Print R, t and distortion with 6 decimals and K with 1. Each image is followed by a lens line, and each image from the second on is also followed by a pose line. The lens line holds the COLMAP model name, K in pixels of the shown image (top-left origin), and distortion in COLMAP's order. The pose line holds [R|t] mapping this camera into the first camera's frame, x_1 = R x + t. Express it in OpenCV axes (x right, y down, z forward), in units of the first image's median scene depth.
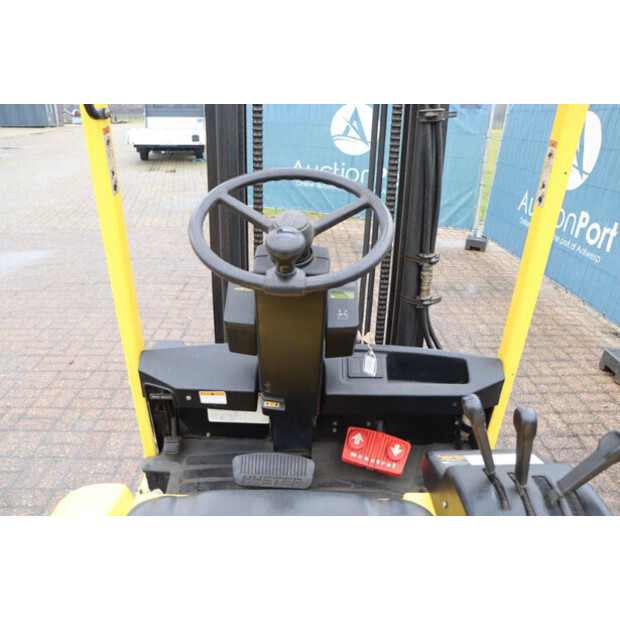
lens RADIAL K [[492.0, 0, 310.0], [0, 492.0, 310.0], [0, 0, 1]] dist [-0.101283, 0.005546]
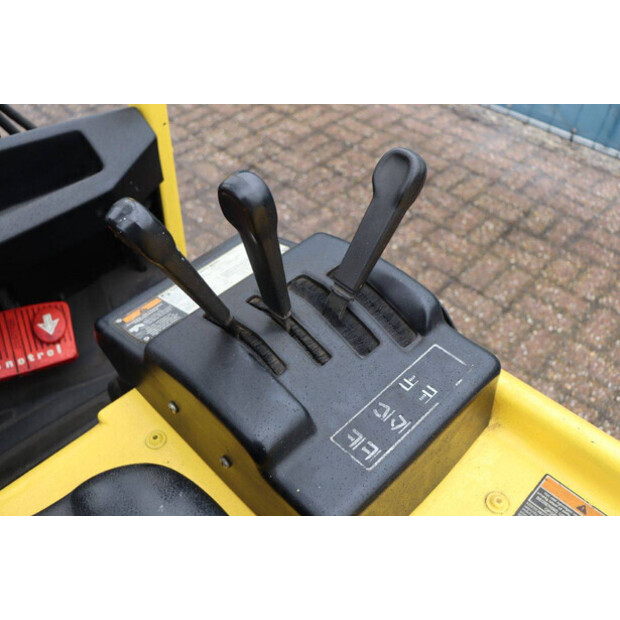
lens RADIAL K [[561.0, 0, 310.0], [0, 561.0, 310.0], [0, 0, 1]] dist [-0.237266, 0.332356]
pose [[0.714903, -0.524455, 0.462450, 0.113512], [0.279046, 0.820420, 0.499044, 0.036774], [-0.641129, -0.227723, 0.732868, 0.332550]]
